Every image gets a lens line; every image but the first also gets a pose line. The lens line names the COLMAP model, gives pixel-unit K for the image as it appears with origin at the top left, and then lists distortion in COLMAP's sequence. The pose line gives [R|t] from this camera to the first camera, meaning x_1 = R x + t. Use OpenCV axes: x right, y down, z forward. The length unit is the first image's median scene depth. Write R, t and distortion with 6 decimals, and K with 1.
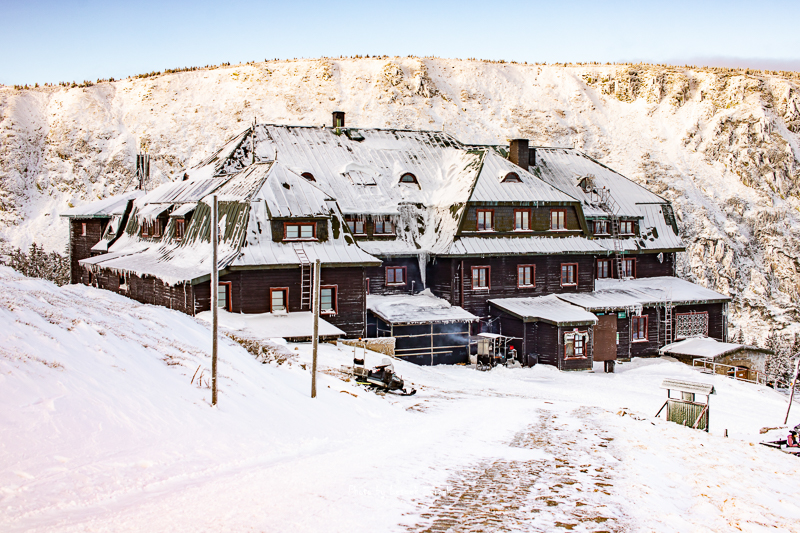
lens RADIAL K [[1156.4, 0, 400.0], [0, 1156.4, 266.5], [0, 0, 1]] dist [-0.143923, 0.140740]
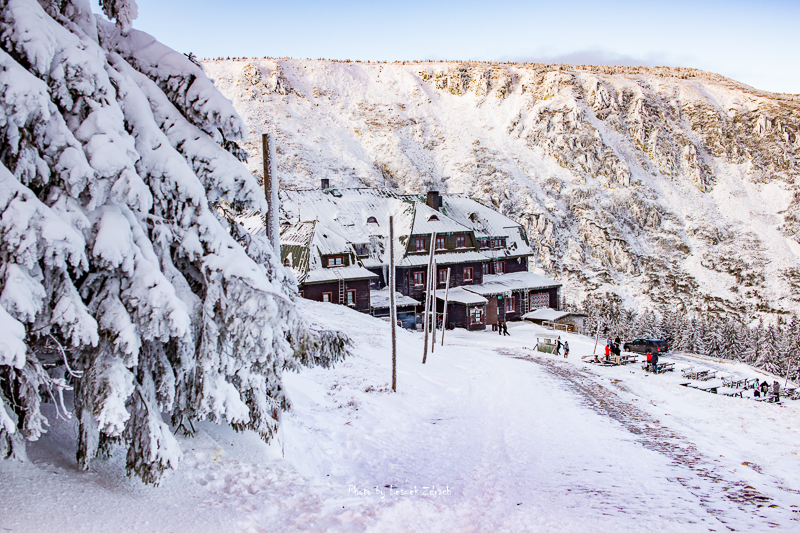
lens RADIAL K [[1156.4, 0, 400.0], [0, 1156.4, 266.5], [0, 0, 1]] dist [-0.143923, 0.140740]
pose [[0.987534, -0.034506, 0.153575, -0.045013], [0.029804, 0.999017, 0.032819, -0.013378], [-0.154557, -0.027833, 0.987592, -0.139852]]
